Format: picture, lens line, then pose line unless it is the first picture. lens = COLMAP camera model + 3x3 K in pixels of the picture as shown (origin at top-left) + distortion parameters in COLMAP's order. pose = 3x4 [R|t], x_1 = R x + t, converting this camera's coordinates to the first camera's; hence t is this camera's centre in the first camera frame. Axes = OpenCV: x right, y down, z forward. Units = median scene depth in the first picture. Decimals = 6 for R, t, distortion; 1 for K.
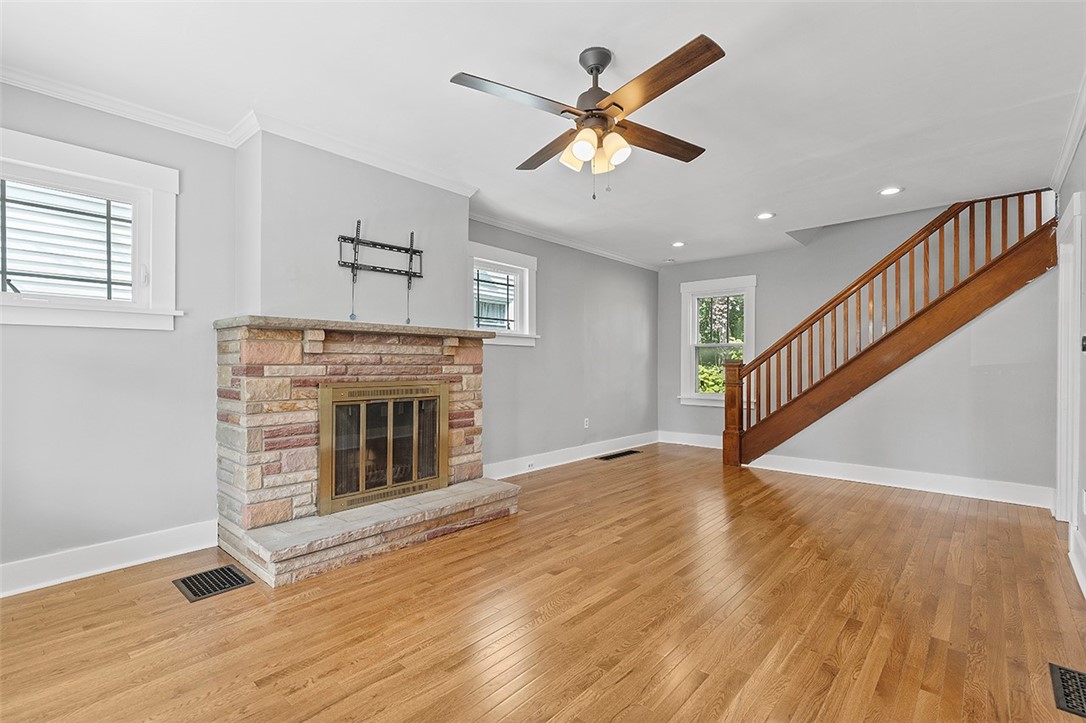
lens RADIAL K [[501.1, 0, 545.2], [0, 501.1, 365.4], [0, 0, 1]] dist [0.010801, -0.000078]
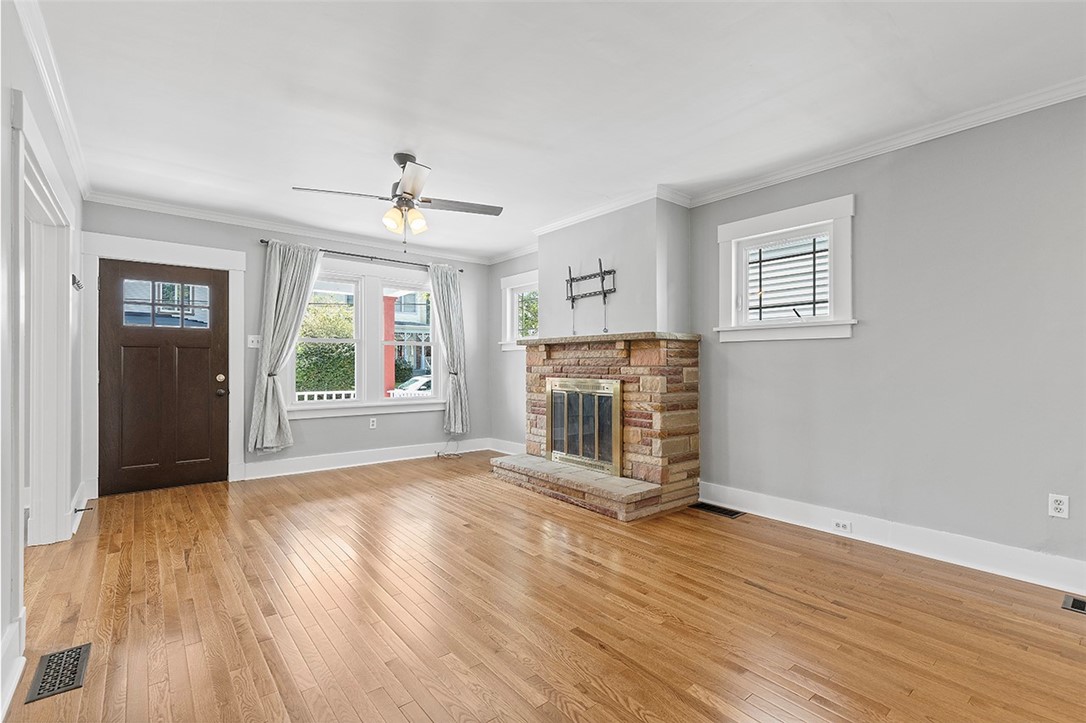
lens RADIAL K [[488.8, 0, 546.3], [0, 488.8, 362.6], [0, 0, 1]] dist [0.004657, -0.000348]
pose [[-0.157118, -0.007973, -0.987548, 0.929508], [-0.006612, 0.999953, -0.007021, -0.000412], [0.987558, 0.005426, -0.157164, 1.047166]]
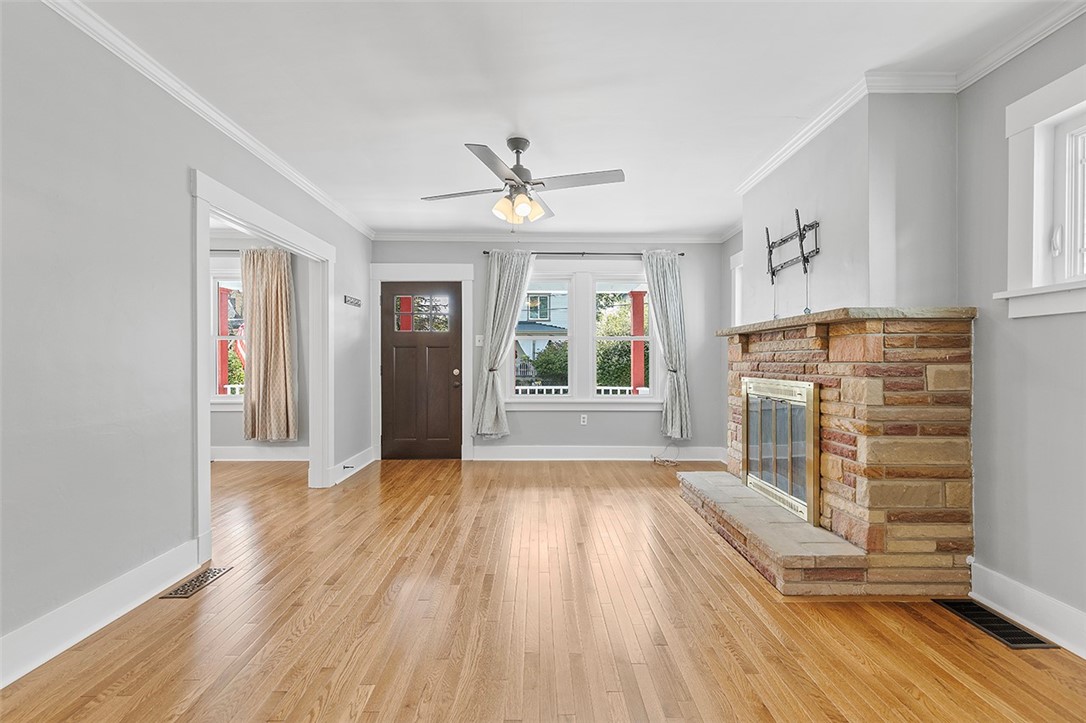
lens RADIAL K [[488.8, 0, 546.3], [0, 488.8, 362.6], [0, 0, 1]] dist [0.004657, -0.000348]
pose [[-0.739849, -0.001685, -0.672771, 0.614929], [-0.005885, 0.999975, 0.003967, -0.001320], [0.672748, 0.006894, -0.739840, 1.319729]]
